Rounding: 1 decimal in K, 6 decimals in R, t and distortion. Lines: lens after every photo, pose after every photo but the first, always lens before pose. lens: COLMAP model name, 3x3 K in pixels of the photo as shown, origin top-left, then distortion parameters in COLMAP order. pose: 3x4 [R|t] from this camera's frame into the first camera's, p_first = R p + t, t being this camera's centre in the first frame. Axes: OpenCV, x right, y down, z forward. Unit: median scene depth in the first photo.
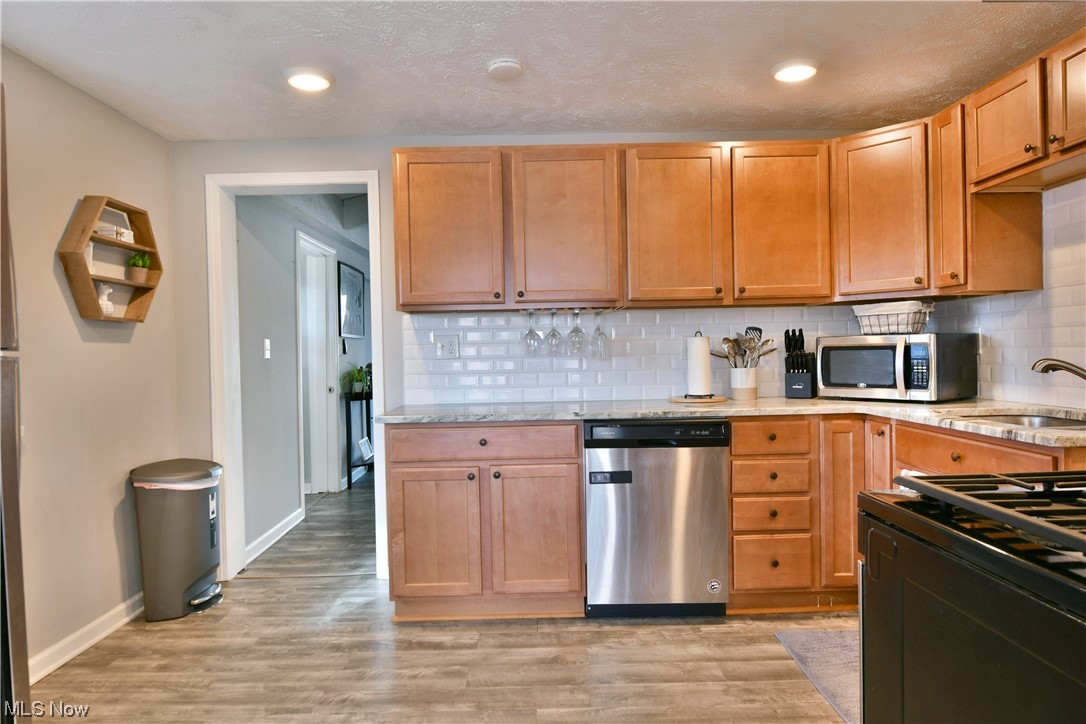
lens RADIAL K [[669.2, 0, 535.3], [0, 669.2, 366.0], [0, 0, 1]] dist [-0.015603, -0.001580]
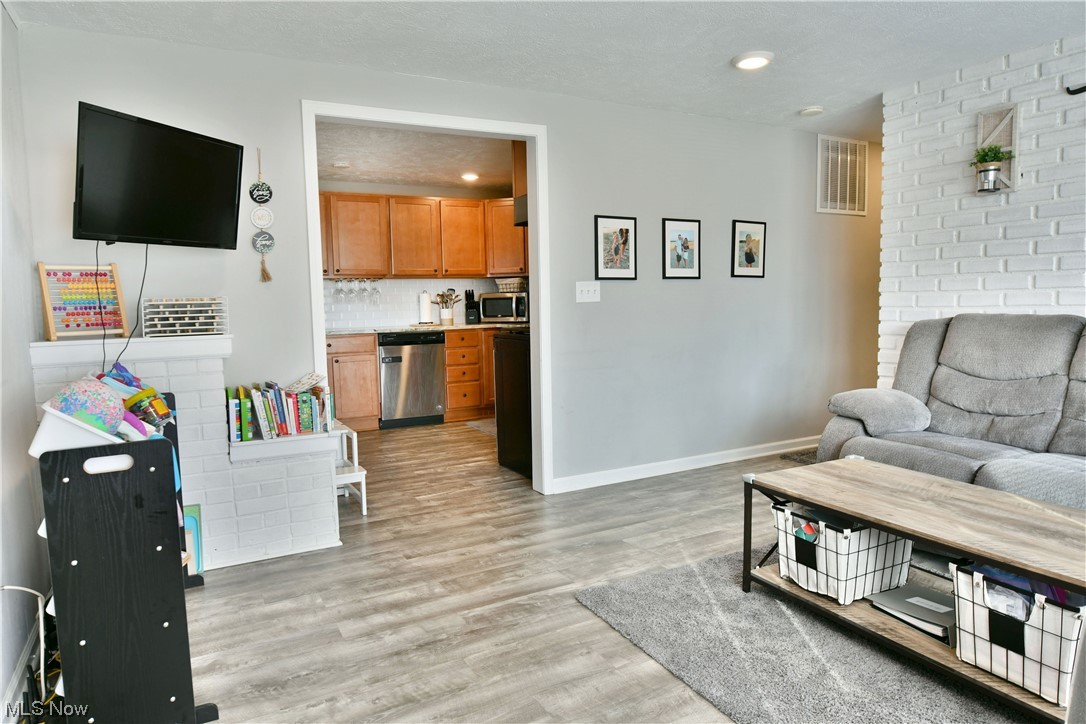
lens RADIAL K [[670.5, 0, 541.4], [0, 670.5, 362.5], [0, 0, 1]] dist [0.002018, 0.000221]
pose [[0.879871, -0.043468, 0.473221, -0.432807], [0.011602, 0.997476, 0.070050, 0.028457], [-0.475071, -0.056145, 0.878154, -0.995196]]
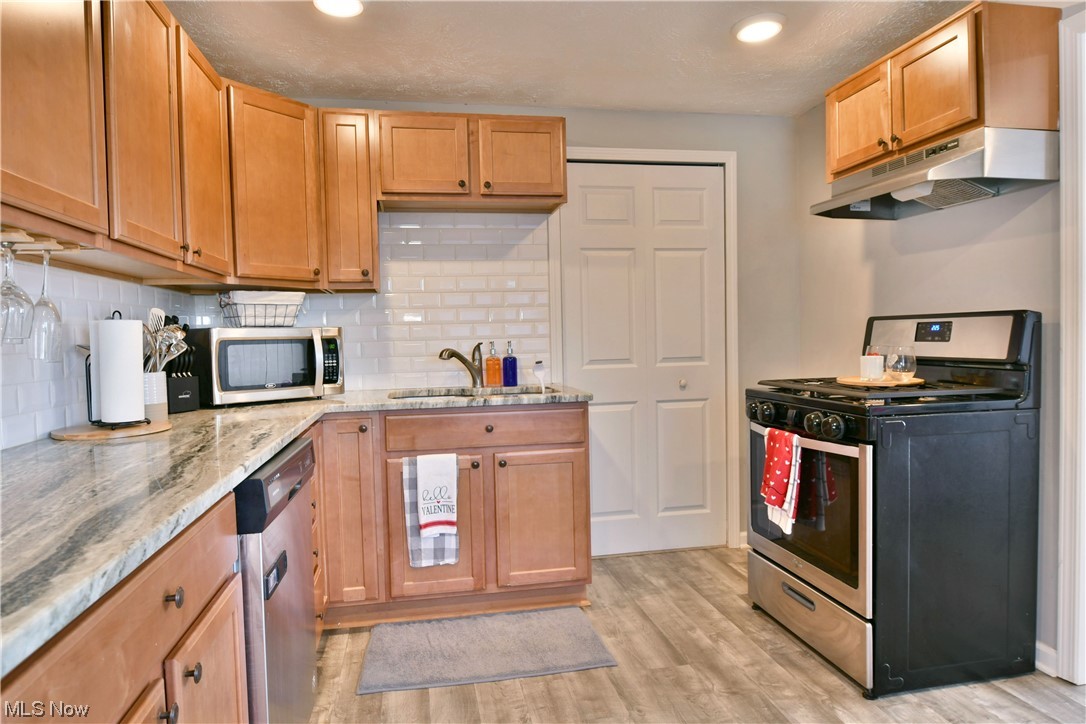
lens RADIAL K [[669.2, 0, 543.3], [0, 669.2, 364.0], [0, 0, 1]] dist [-0.015603, -0.001580]
pose [[-0.175122, -0.014112, 0.984446, -0.414517], [0.048482, 0.998561, 0.022938, -0.001290], [-0.983352, 0.051745, -0.174186, 0.806701]]
